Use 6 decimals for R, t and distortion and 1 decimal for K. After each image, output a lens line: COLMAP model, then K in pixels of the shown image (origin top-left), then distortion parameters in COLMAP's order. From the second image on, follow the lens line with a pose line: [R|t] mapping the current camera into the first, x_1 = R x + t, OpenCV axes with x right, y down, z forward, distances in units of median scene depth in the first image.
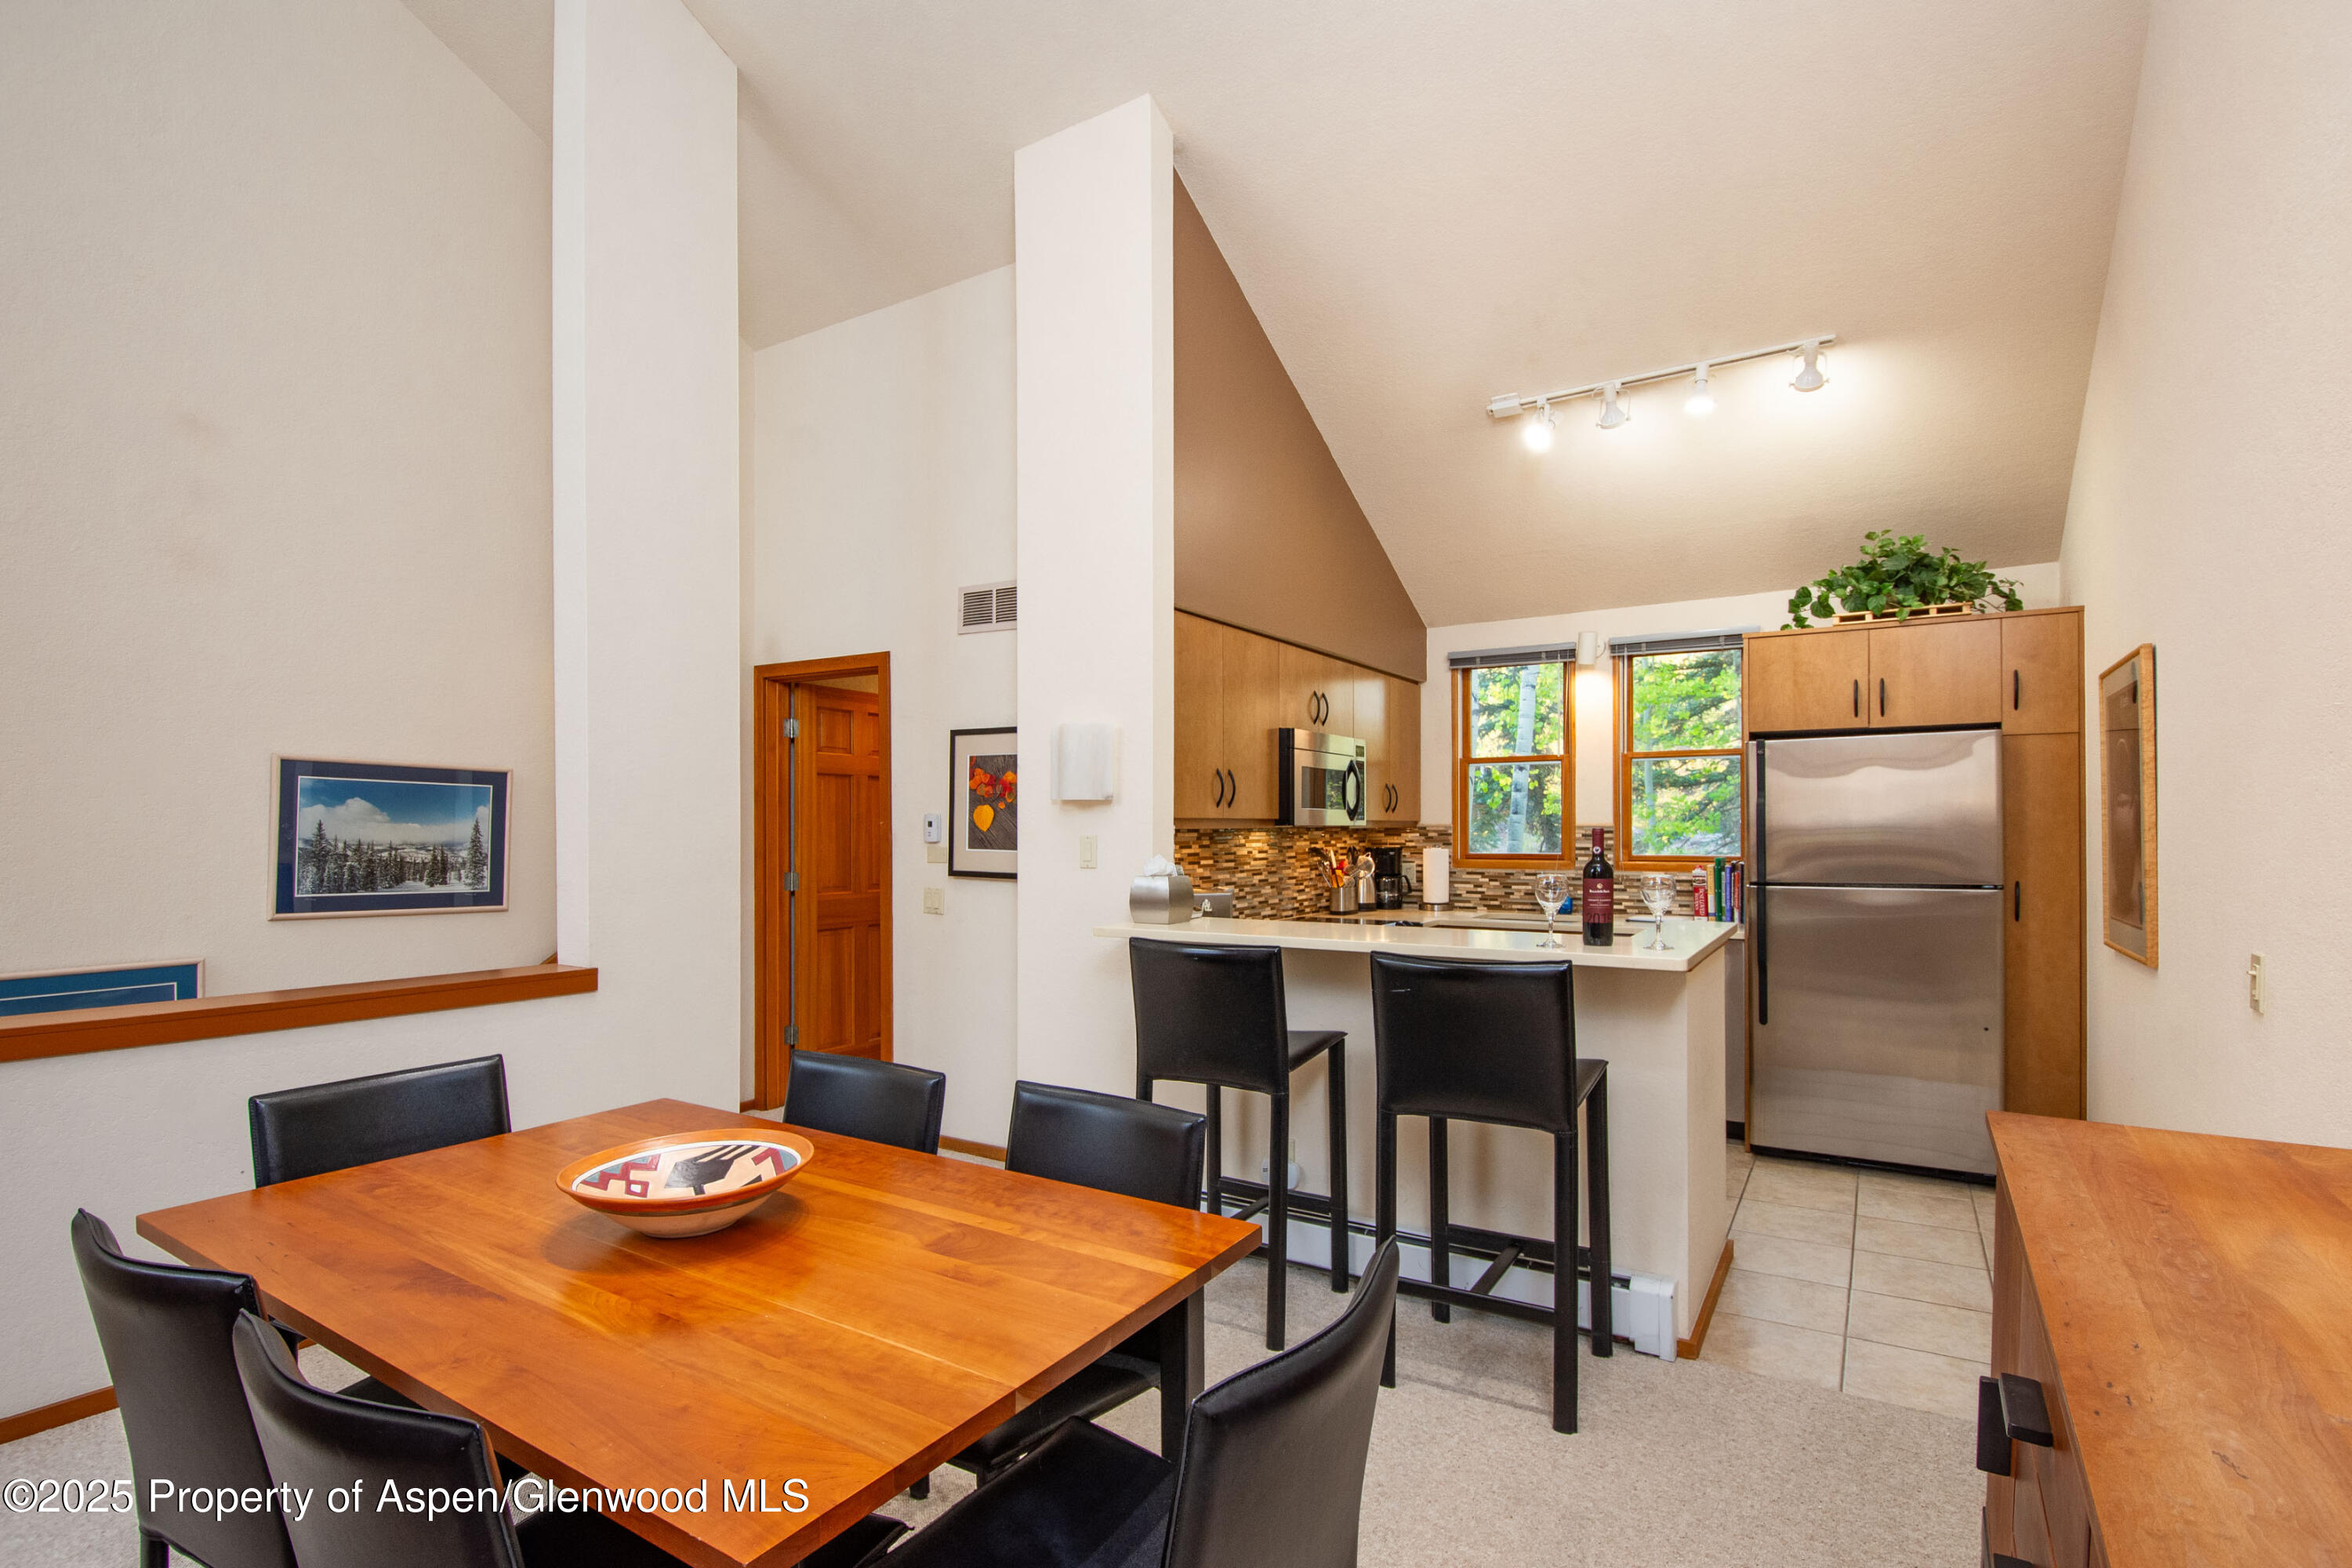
lens RADIAL K [[1139.8, 0, 1180.4], [0, 1139.8, 797.7], [0, 0, 1]] dist [0.000682, 0.000608]
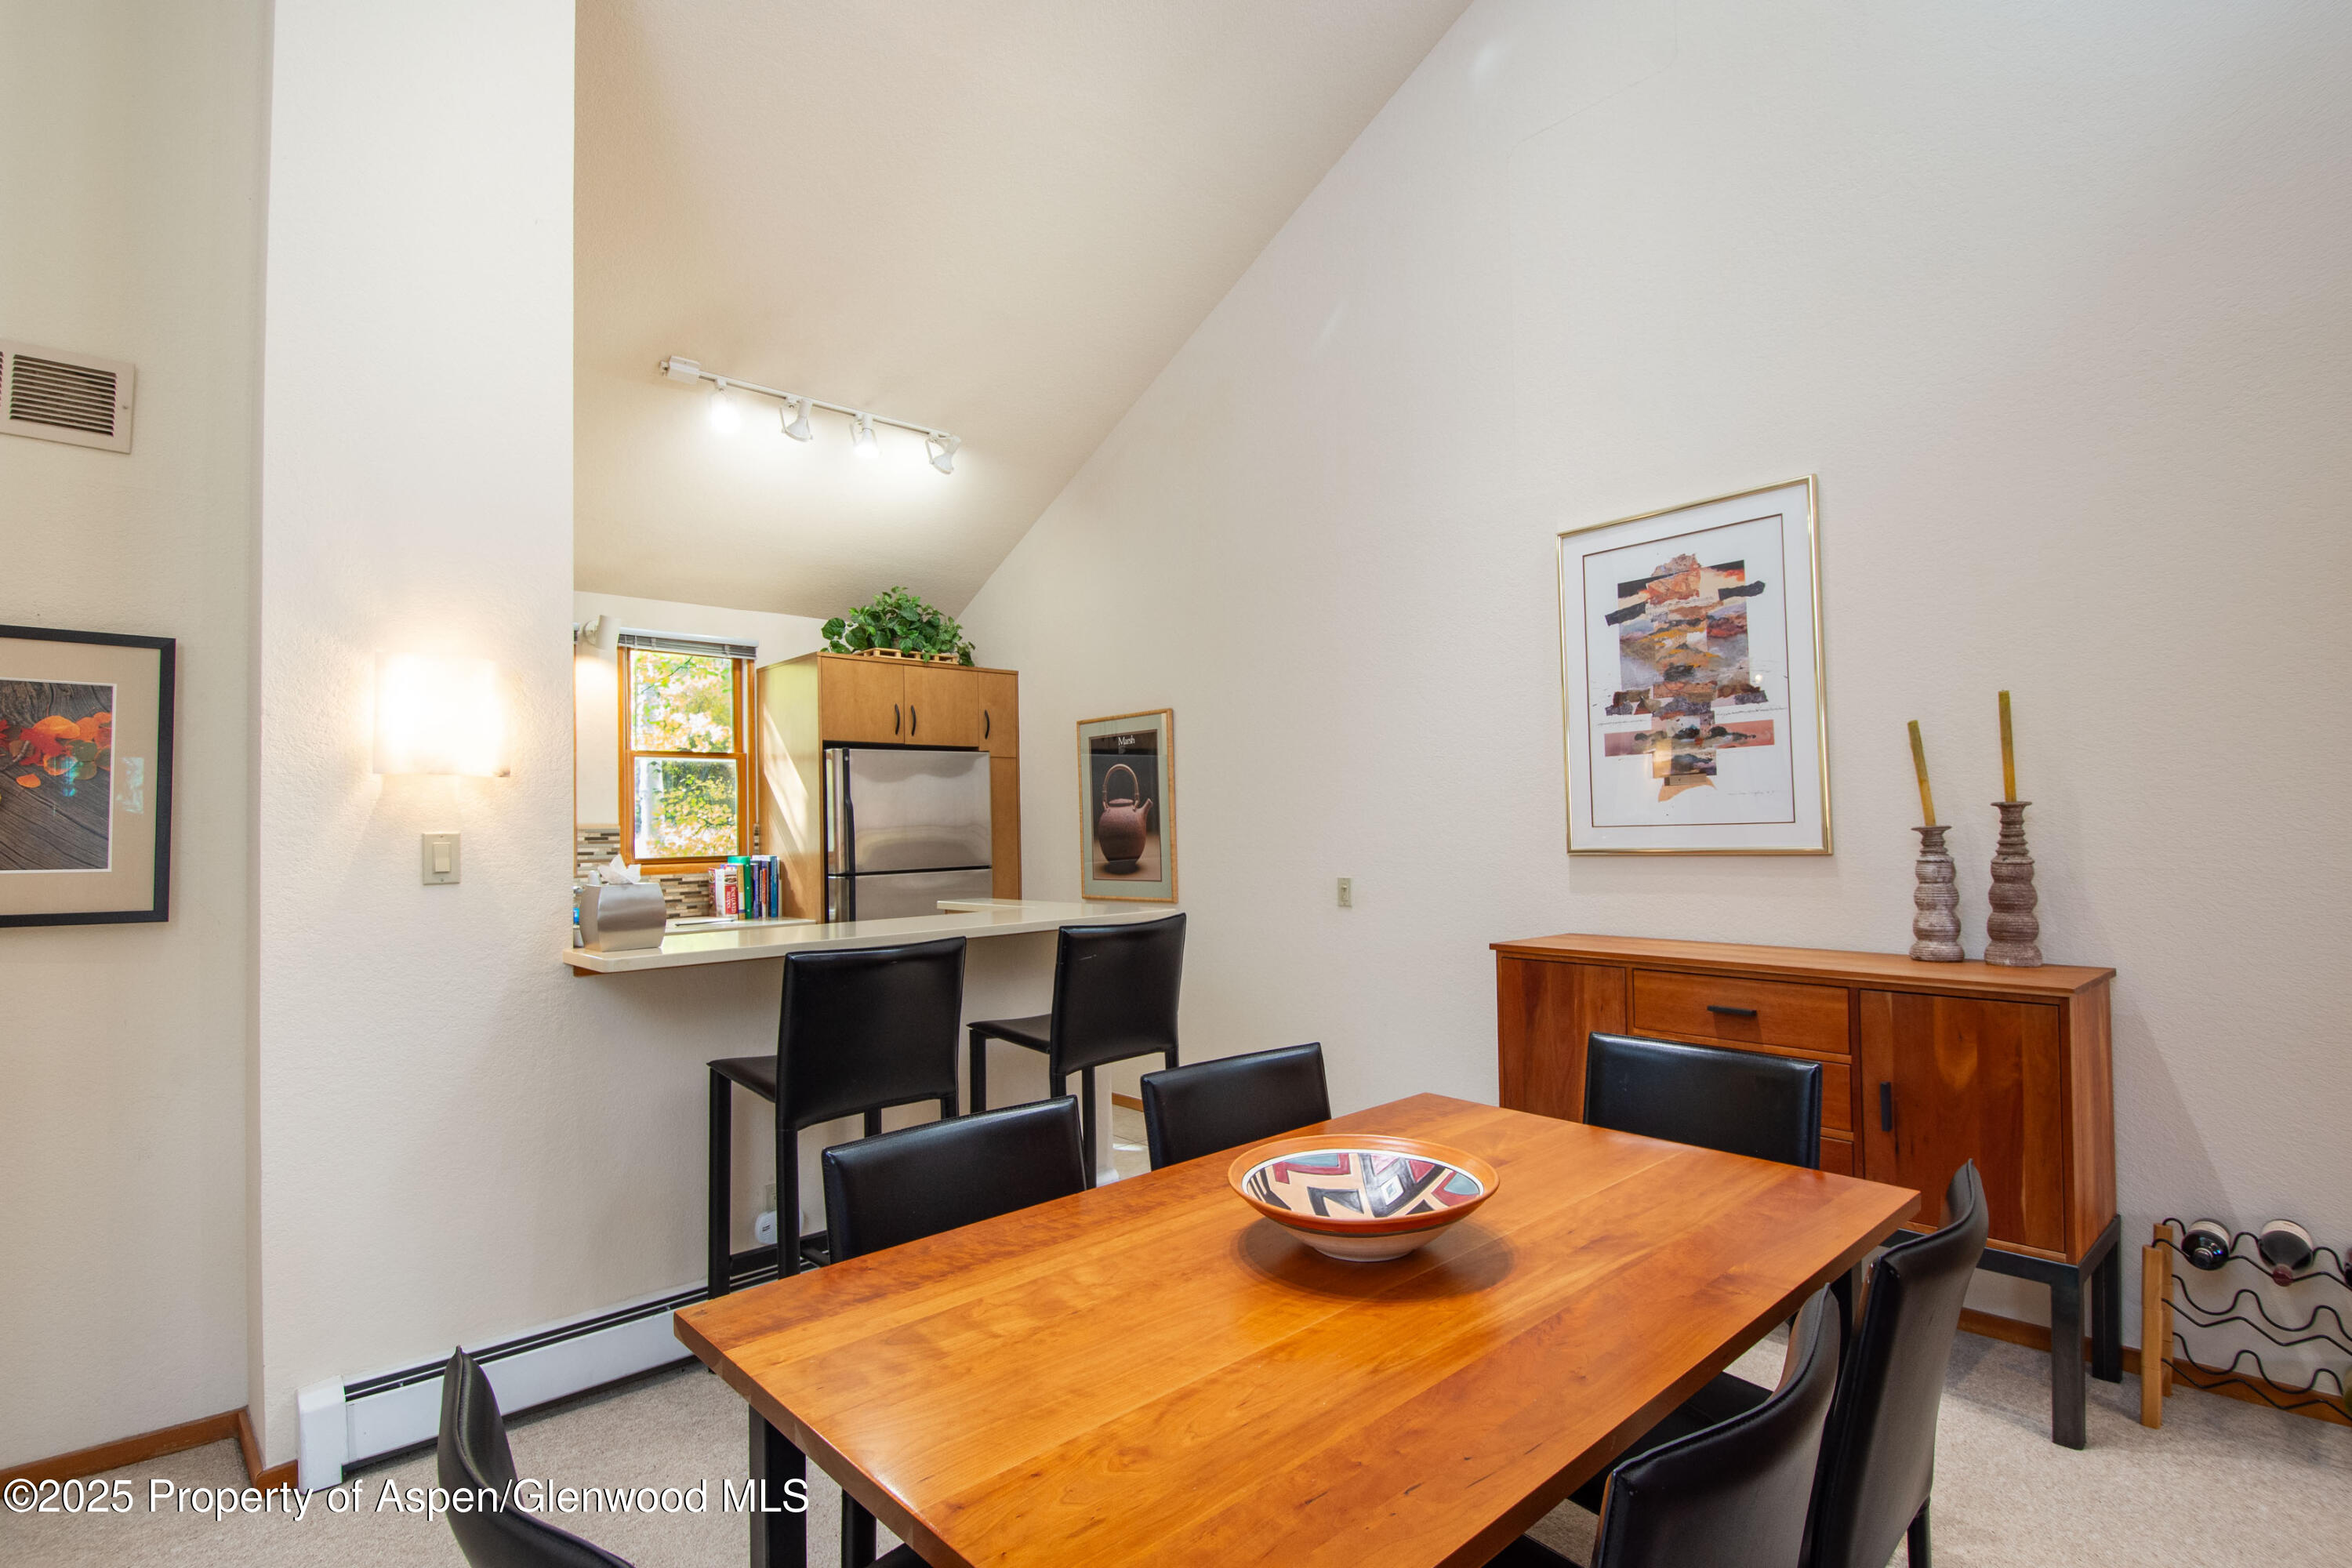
lens RADIAL K [[1139.8, 0, 1247.9], [0, 1139.8, 804.3], [0, 0, 1]] dist [0.000682, 0.000608]
pose [[0.227754, 0.016061, 0.973586, -0.515149], [-0.004416, 0.999871, -0.015461, 0.021570], [-0.973709, -0.000778, 0.227795, 0.352624]]
